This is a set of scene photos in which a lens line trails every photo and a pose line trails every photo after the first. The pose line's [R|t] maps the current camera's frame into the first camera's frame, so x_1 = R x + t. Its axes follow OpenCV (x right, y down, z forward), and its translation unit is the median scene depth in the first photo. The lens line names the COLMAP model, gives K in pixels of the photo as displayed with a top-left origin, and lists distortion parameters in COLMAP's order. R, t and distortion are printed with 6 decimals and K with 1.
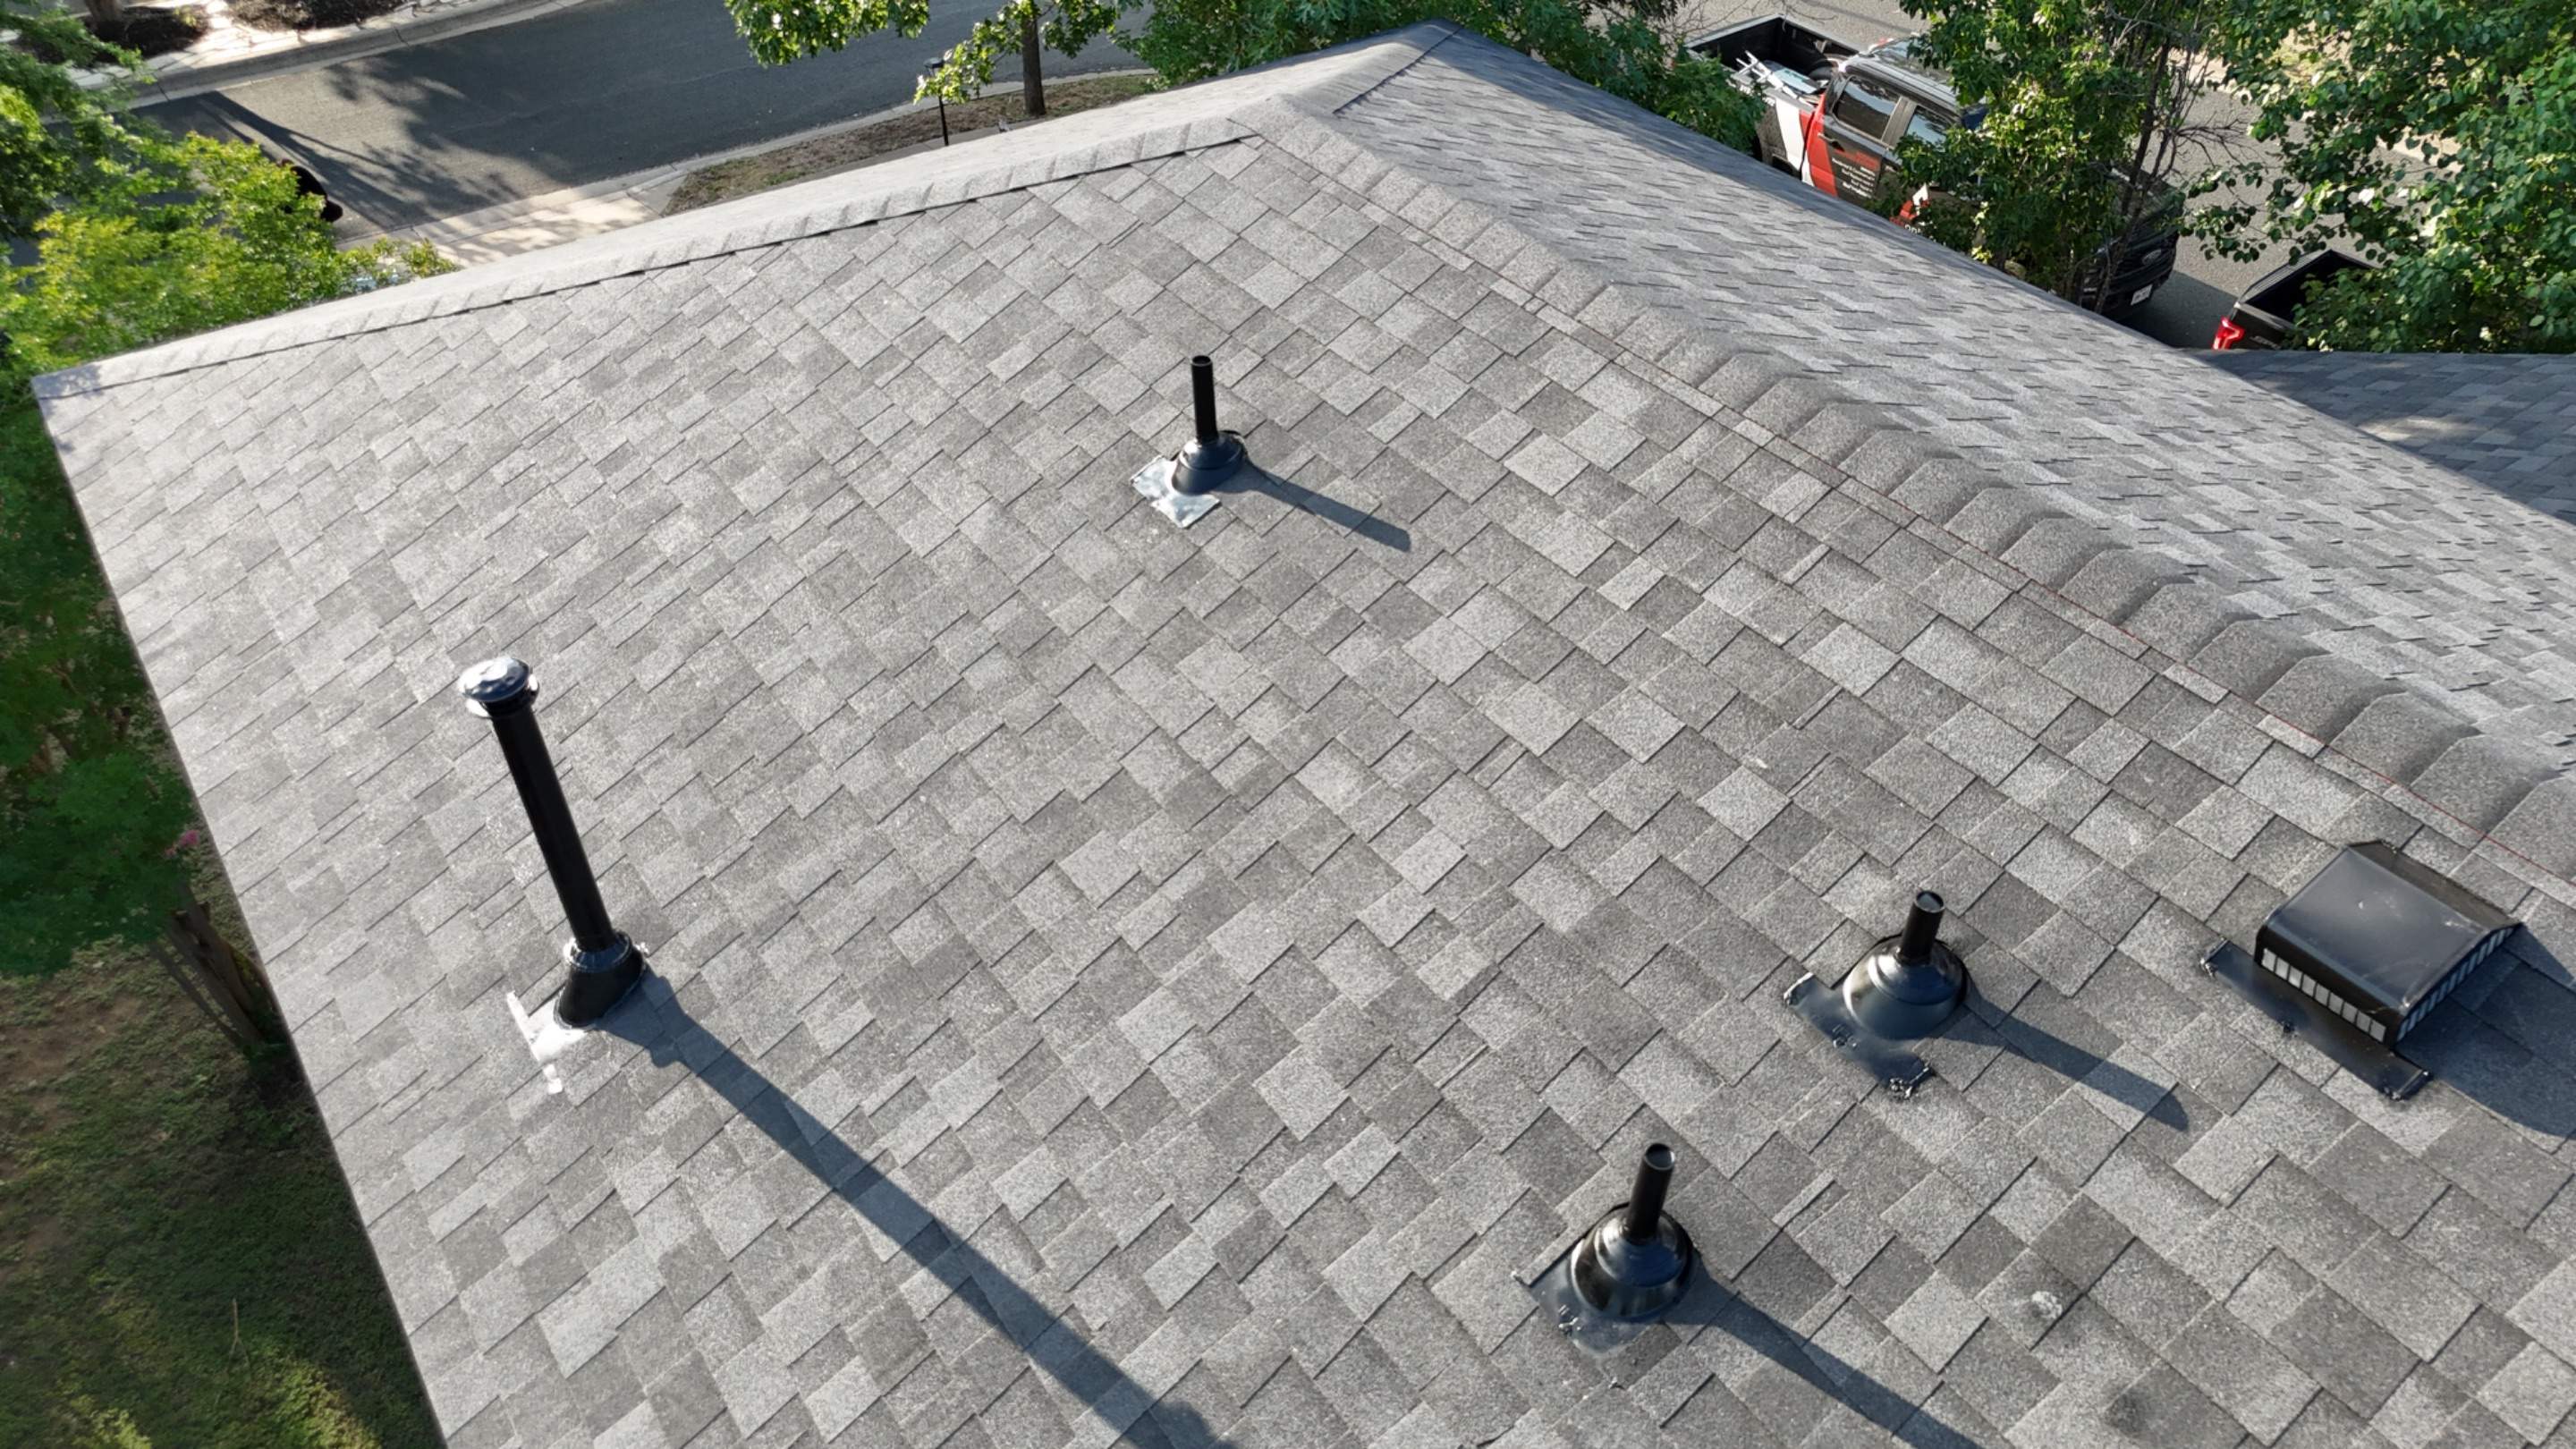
lens RADIAL K [[1897.5, 0, 1293.6], [0, 1897.5, 723.5], [0, 0, 1]] dist [0.077453, -0.076033]
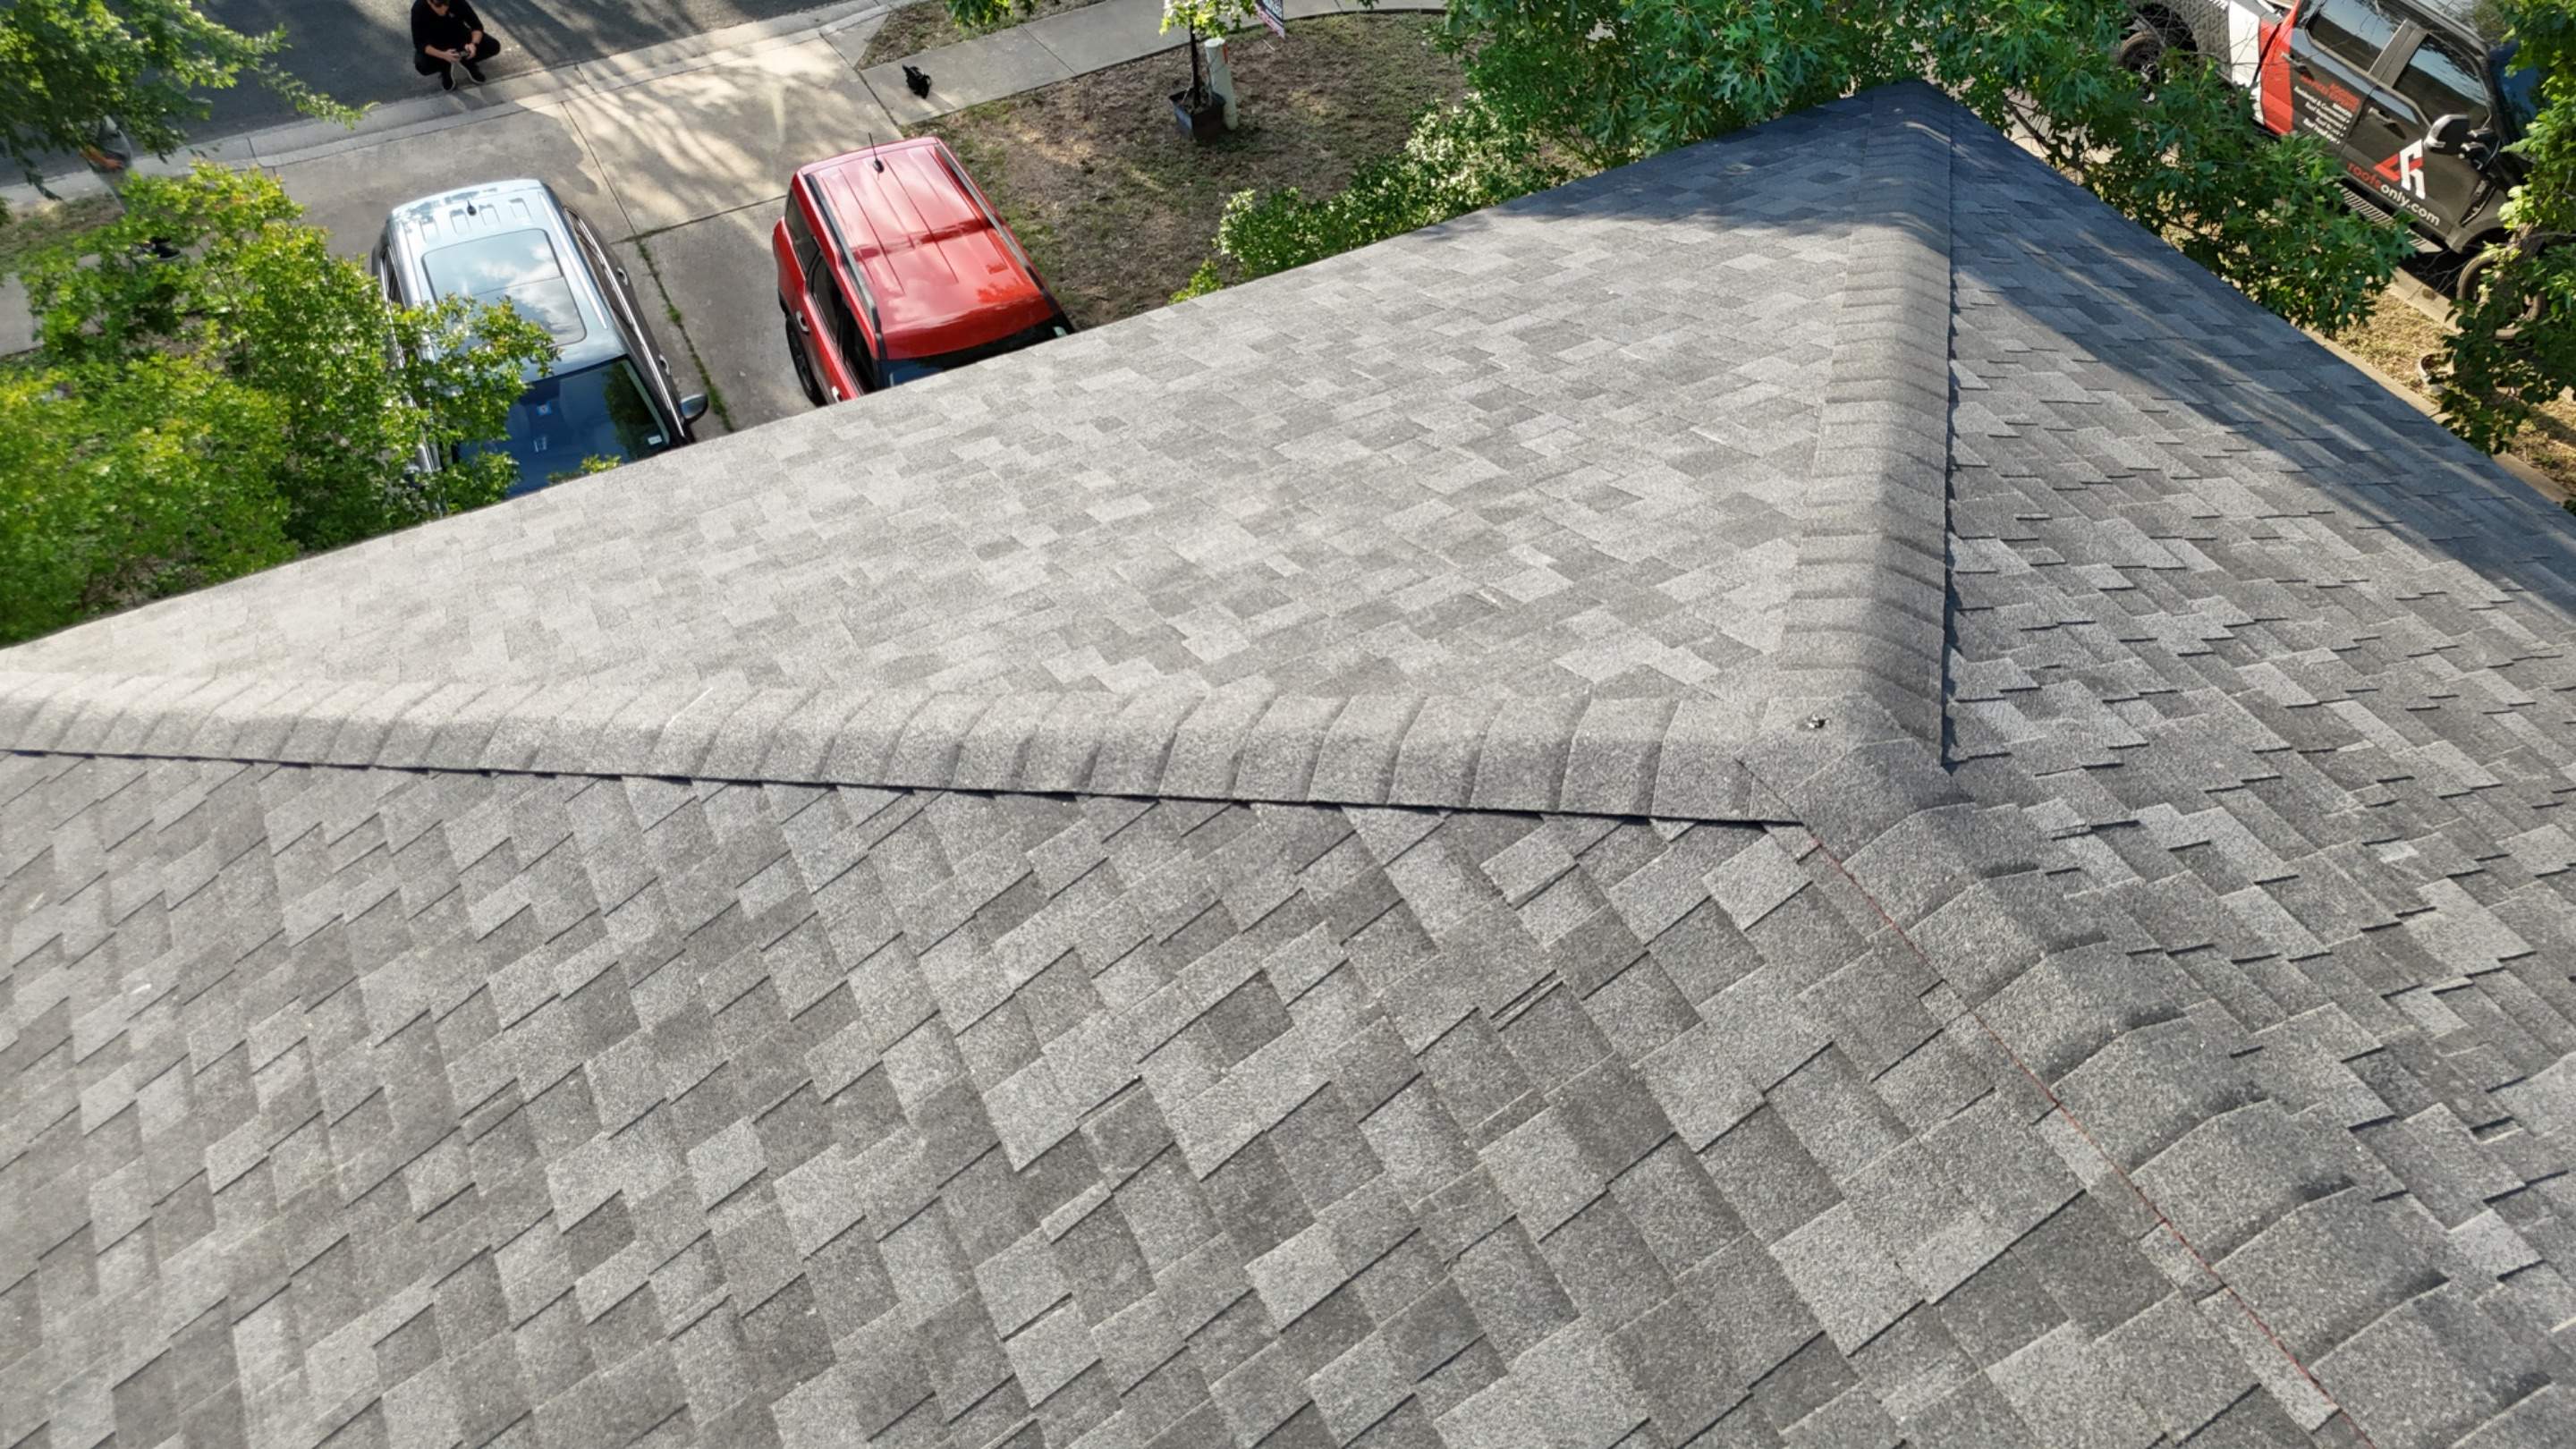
lens RADIAL K [[1897.5, 0, 1293.9], [0, 1897.5, 720.0], [0, 0, 1]] dist [0.077453, -0.076033]
pose [[0.991322, 0.097310, -0.088388, -0.127161], [-0.084314, 0.986494, 0.140433, -0.450660], [0.100860, -0.131762, 0.986137, 0.546070]]
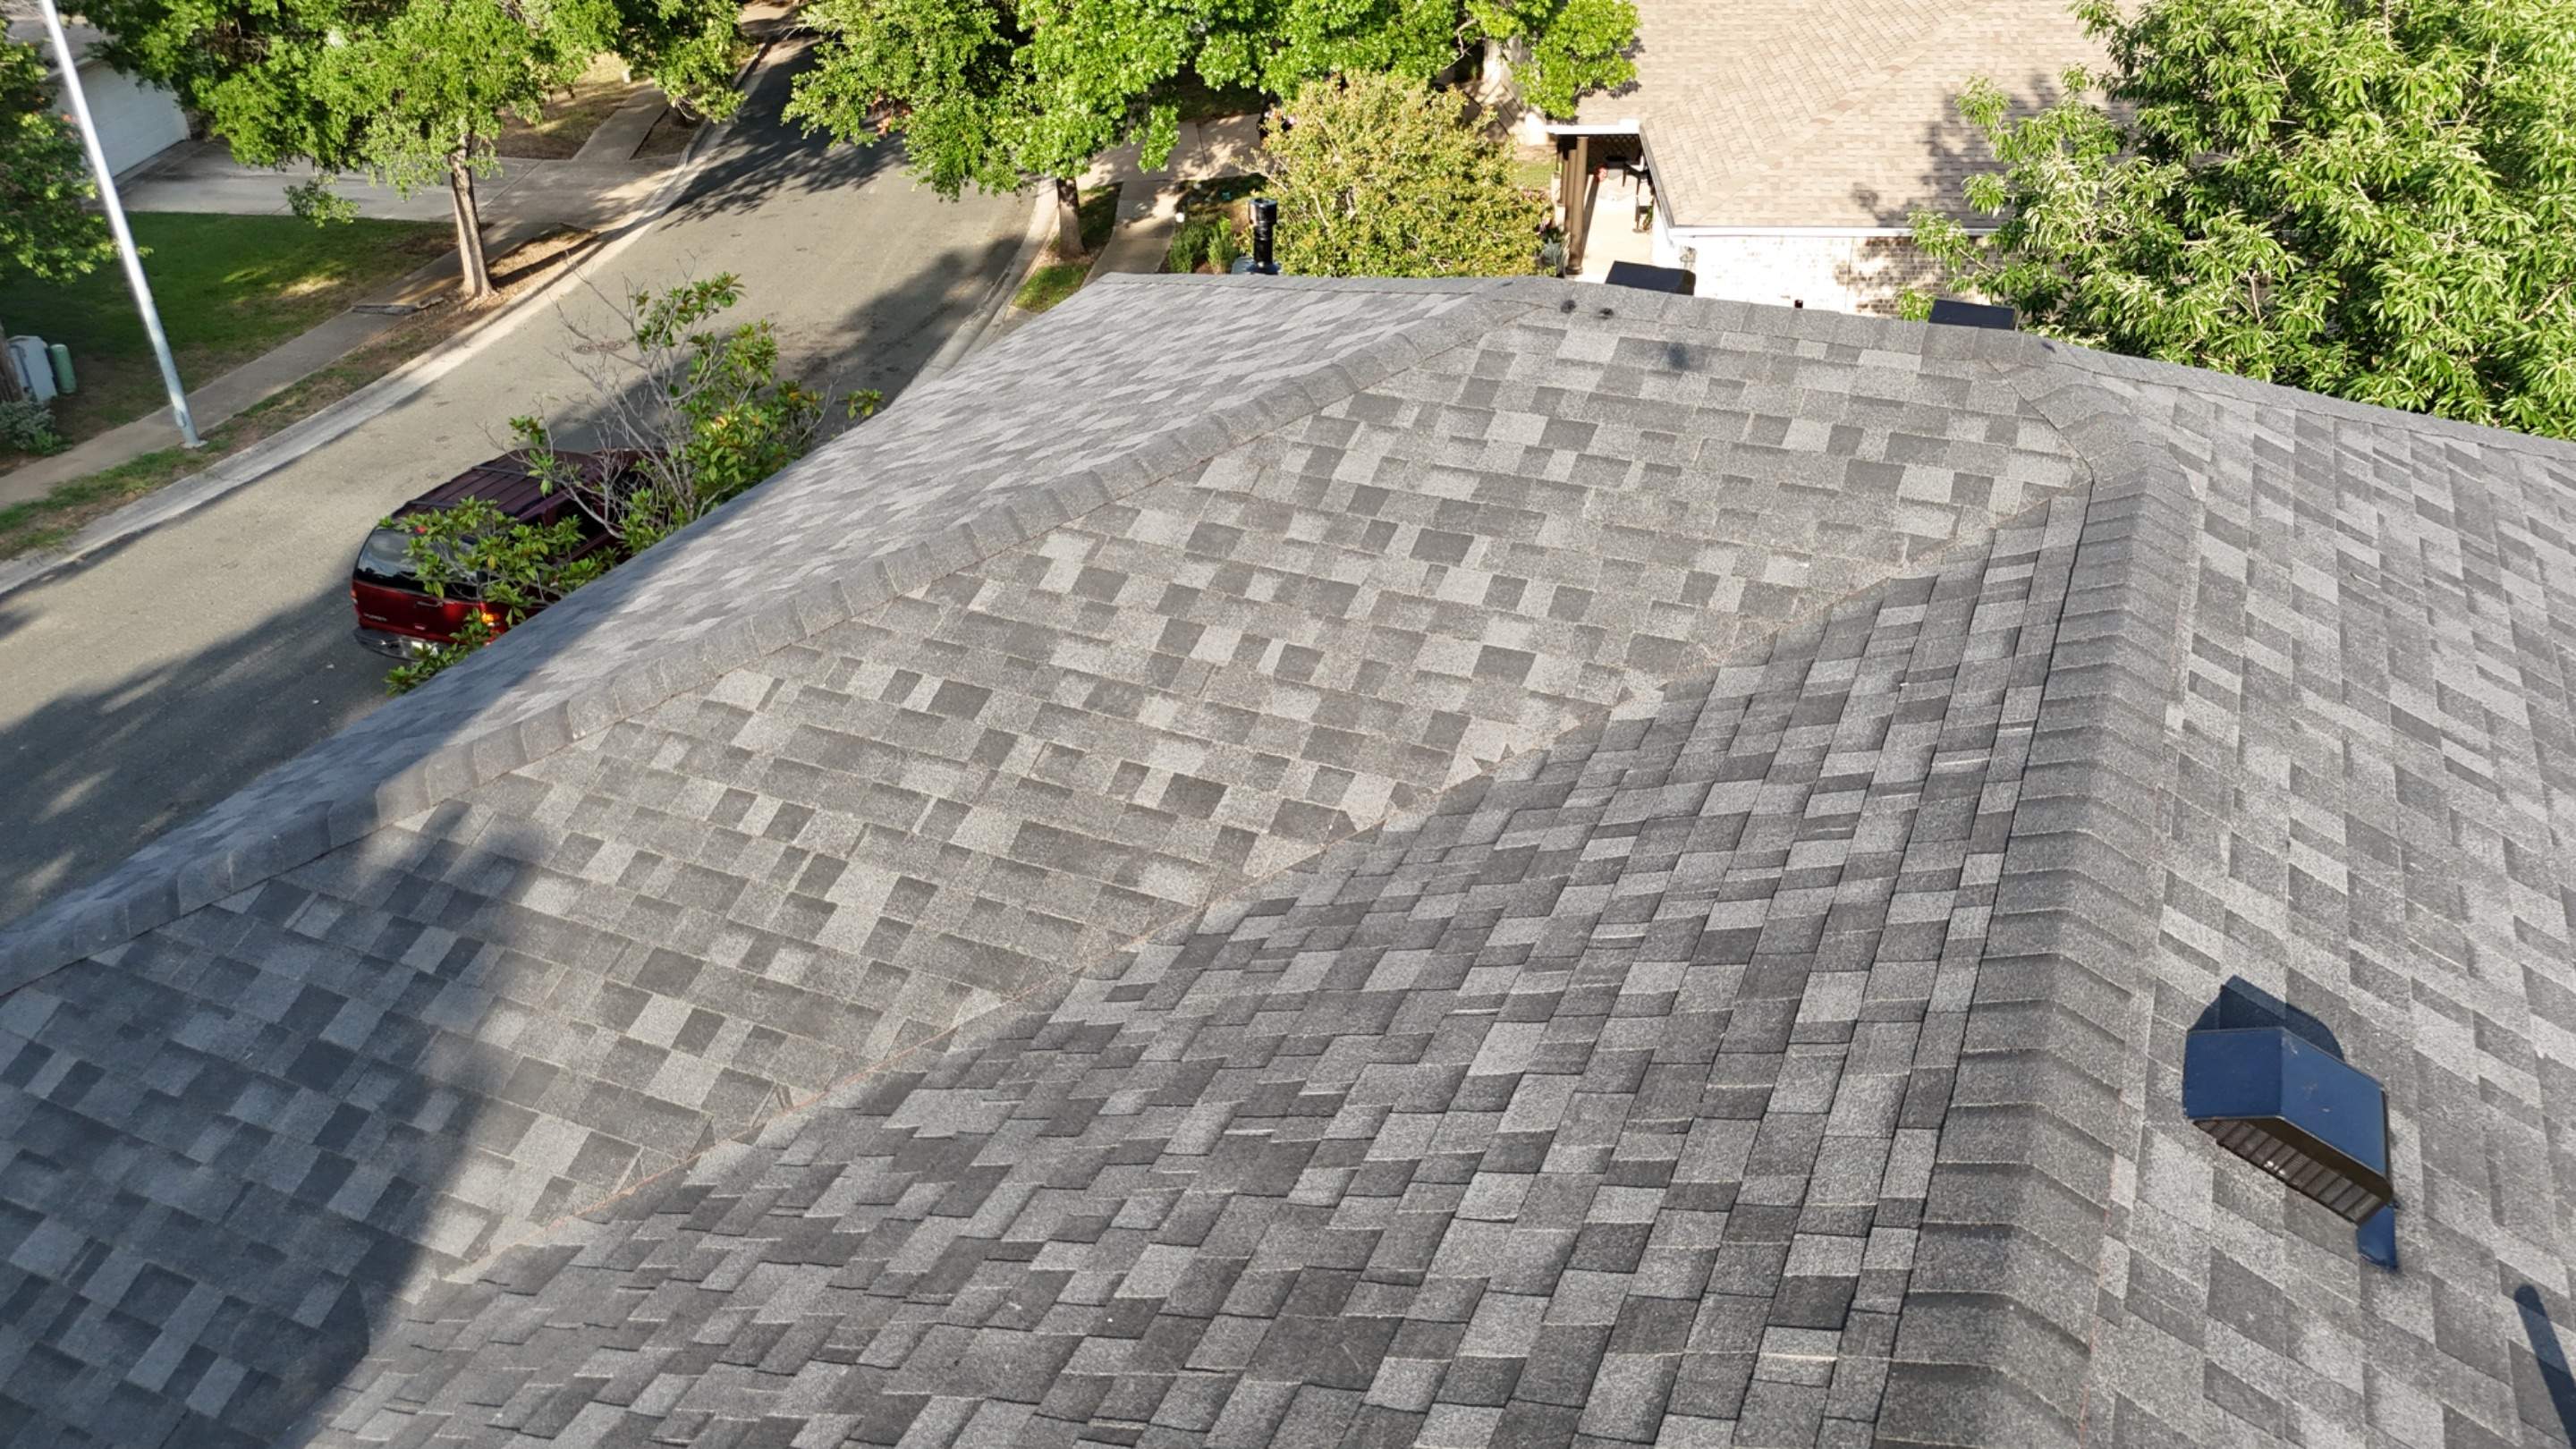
lens RADIAL K [[1897.5, 0, 1293.9], [0, 1897.5, 717.8], [0, 0, 1]] dist [0.077453, -0.076033]
pose [[-0.510469, -0.433502, 0.742629, 0.107366], [0.556957, 0.491309, 0.669638, -0.628334], [-0.655150, 0.755441, -0.009356, 0.771721]]
